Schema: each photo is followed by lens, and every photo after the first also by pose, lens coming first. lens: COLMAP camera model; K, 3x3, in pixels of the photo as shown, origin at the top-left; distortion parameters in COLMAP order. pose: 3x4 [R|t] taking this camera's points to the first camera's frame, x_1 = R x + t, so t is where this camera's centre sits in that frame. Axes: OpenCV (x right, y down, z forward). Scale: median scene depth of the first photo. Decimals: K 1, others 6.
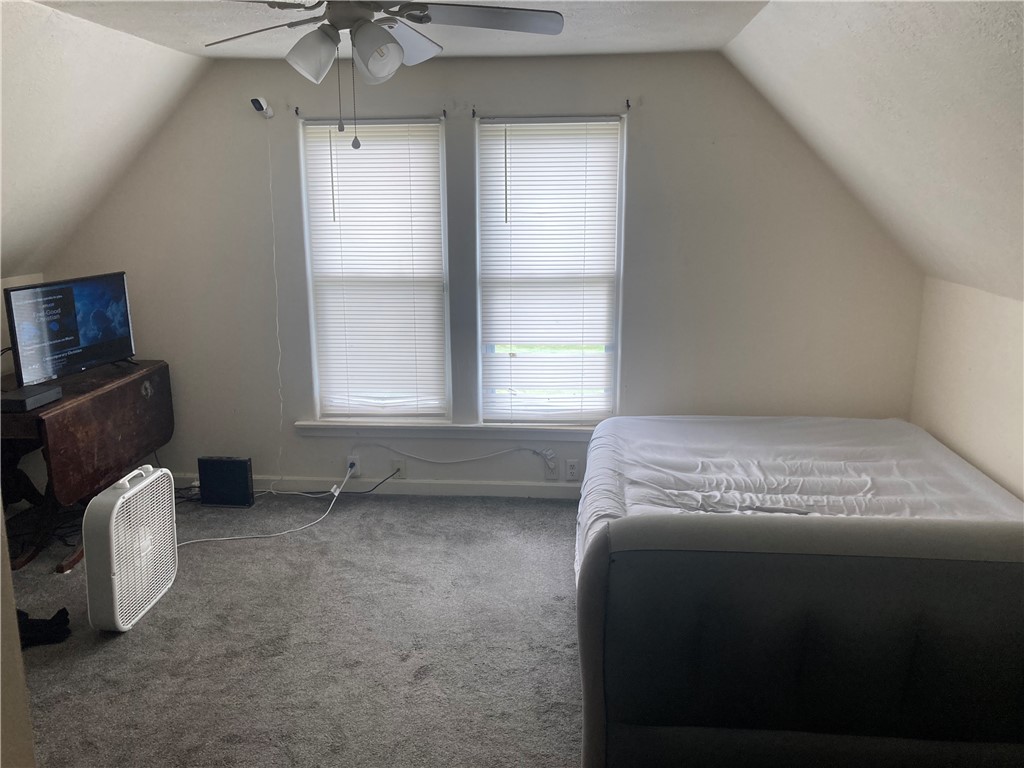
lens RADIAL K [[892.9, 0, 510.5], [0, 892.9, 432.8], [0, 0, 1]] dist [-0.003191, -0.002219]
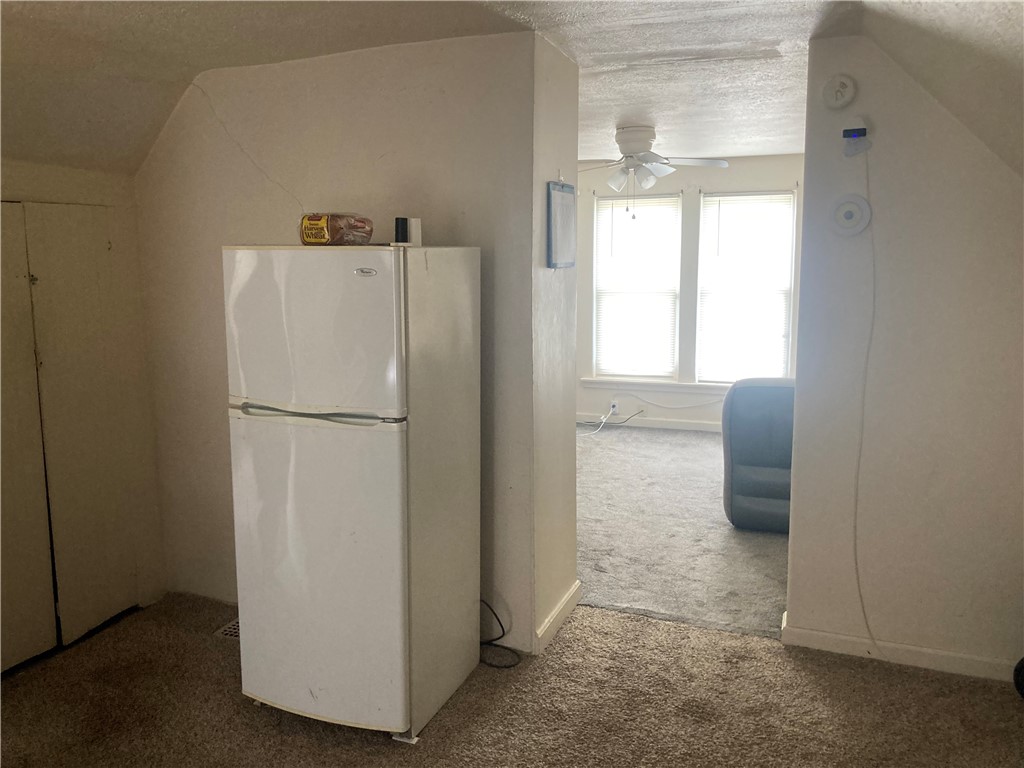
lens RADIAL K [[841.1, 0, 512.0], [0, 841.1, 384.0], [0, 0, 1]] dist [0.007378, 0.001325]
pose [[0.961003, 0.038707, -0.273816, 0.063465], [-0.063400, 0.994621, -0.081911, 0.141605], [0.269172, 0.096077, 0.958288, -0.535709]]
